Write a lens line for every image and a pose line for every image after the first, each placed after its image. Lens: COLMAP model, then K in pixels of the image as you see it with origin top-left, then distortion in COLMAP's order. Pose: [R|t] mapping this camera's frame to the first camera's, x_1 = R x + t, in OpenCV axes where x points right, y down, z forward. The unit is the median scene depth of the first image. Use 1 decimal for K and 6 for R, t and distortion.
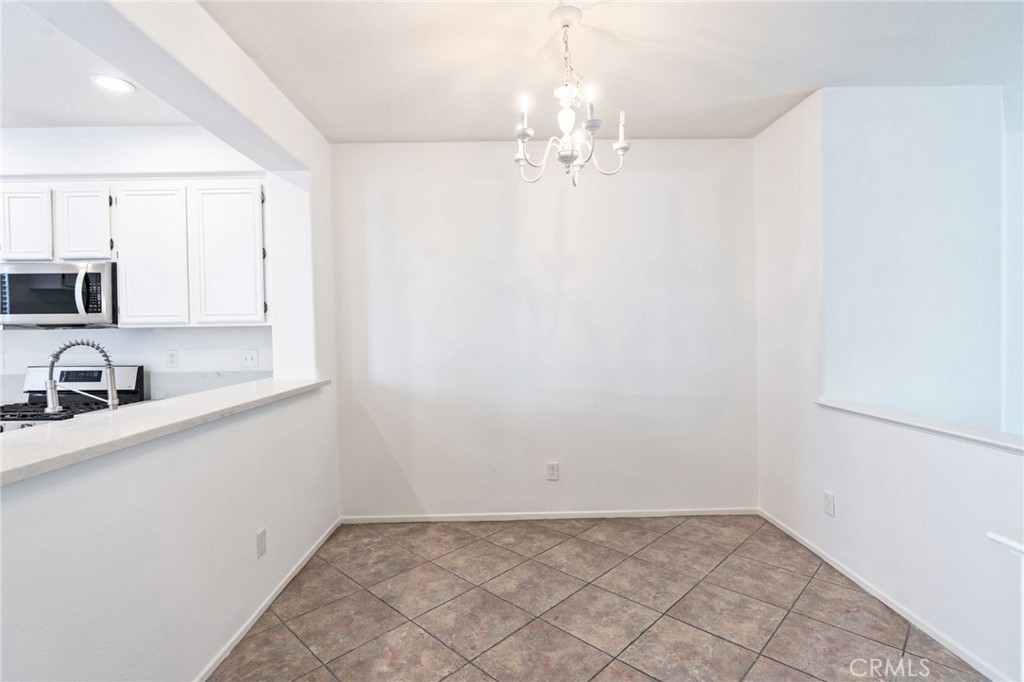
lens RADIAL K [[489.0, 0, 512.0], [0, 489.0, 341.0], [0, 0, 1]] dist [-0.003277, -0.000449]
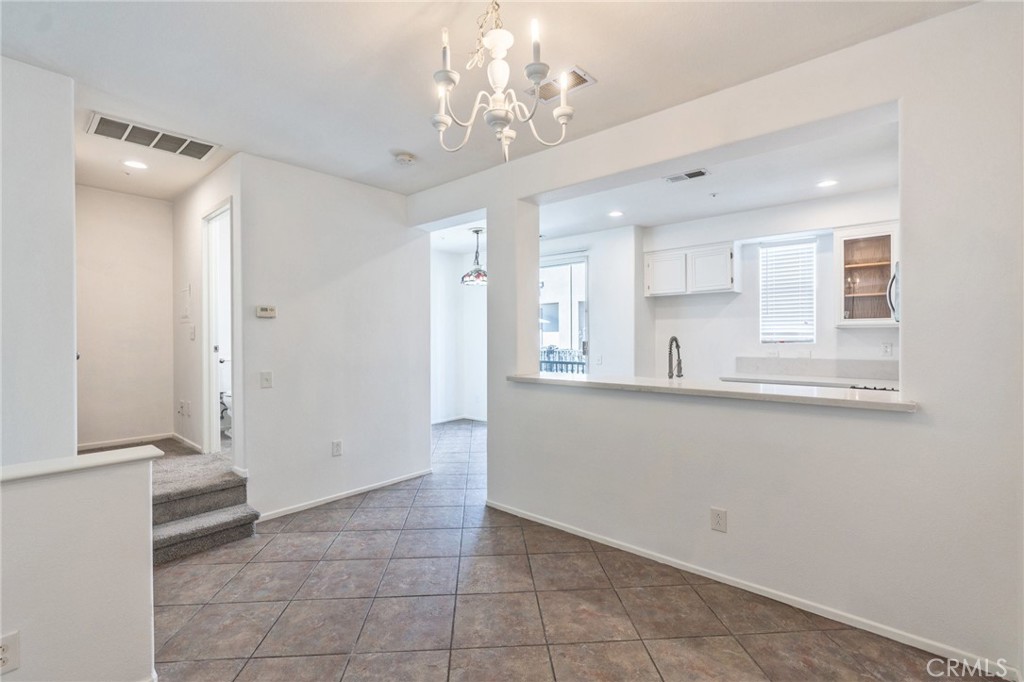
lens RADIAL K [[461.1, 0, 512.5], [0, 461.1, 339.8], [0, 0, 1]] dist [-0.017690, 0.007267]
pose [[-0.659015, 0.028241, -0.751600, 0.472172], [-0.003909, 0.999153, 0.040970, -0.037290], [0.752120, 0.029938, -0.658346, 1.063731]]
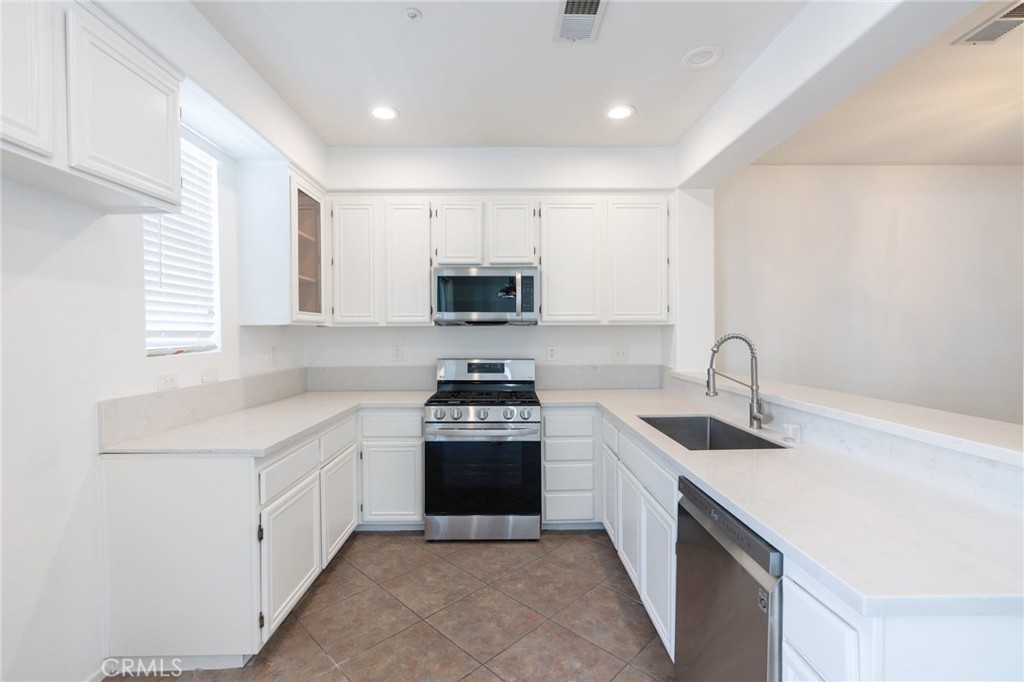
lens RADIAL K [[435.1, 0, 512.0], [0, 435.1, 341.0], [0, 0, 1]] dist [-0.001871, -0.000176]
pose [[0.999935, 0.010533, 0.004435, -0.900489], [-0.010510, 0.999931, -0.005206, 0.016041], [-0.004490, 0.005159, 0.999977, -0.008153]]
